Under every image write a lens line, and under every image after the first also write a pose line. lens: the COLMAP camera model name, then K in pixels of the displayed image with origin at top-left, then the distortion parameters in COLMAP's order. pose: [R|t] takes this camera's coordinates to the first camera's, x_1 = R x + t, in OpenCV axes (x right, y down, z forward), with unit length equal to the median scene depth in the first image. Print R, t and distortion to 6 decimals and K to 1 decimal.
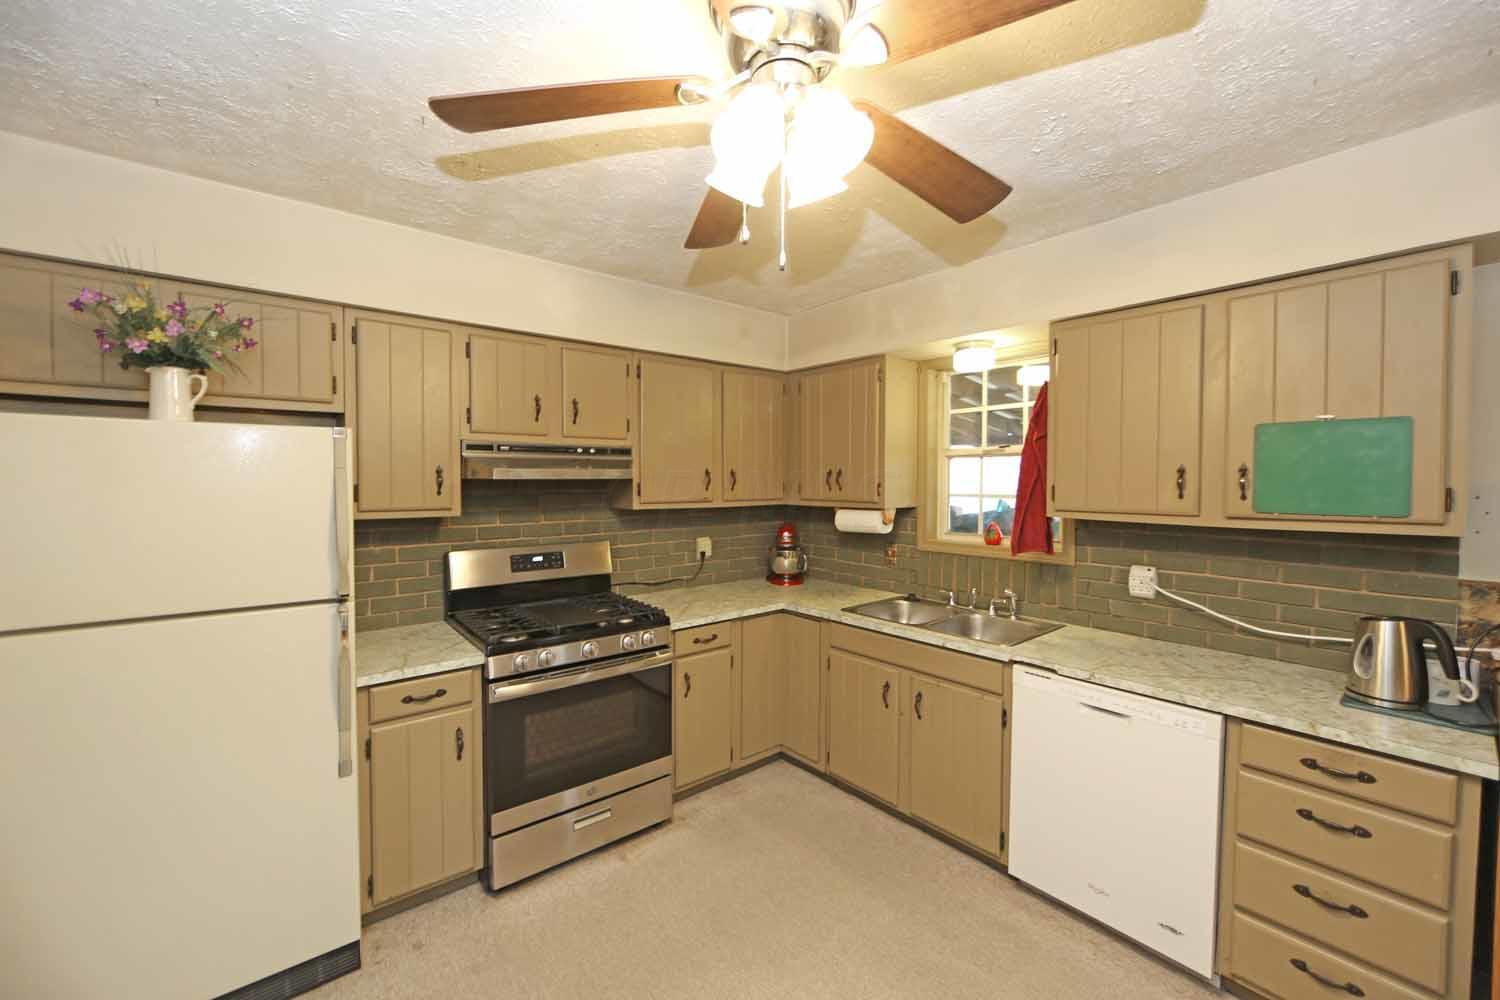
lens RADIAL K [[607.1, 0, 756.9], [0, 607.1, 494.9], [0, 0, 1]] dist [0.012796, 0.000045]
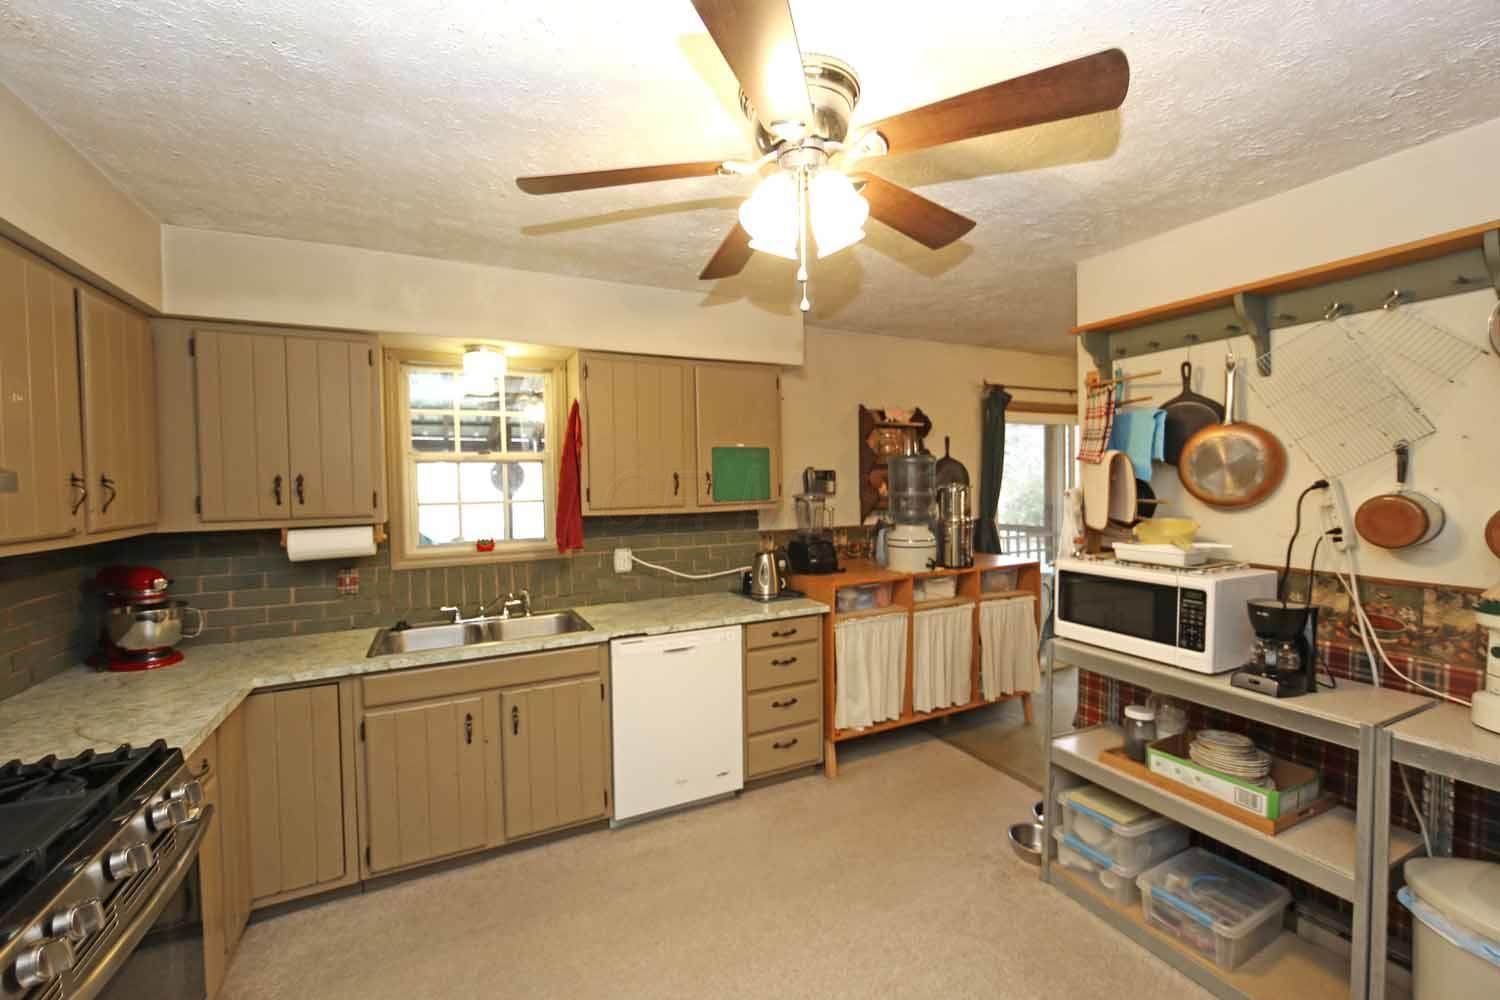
lens RADIAL K [[607.1, 0, 763.2], [0, 607.1, 496.9], [0, 0, 1]] dist [0.012796, 0.000045]
pose [[0.251076, -0.031552, 0.967453, -0.496949], [0.044290, 0.998796, 0.021080, -0.008609], [-0.966954, 0.037556, 0.252171, 0.325327]]
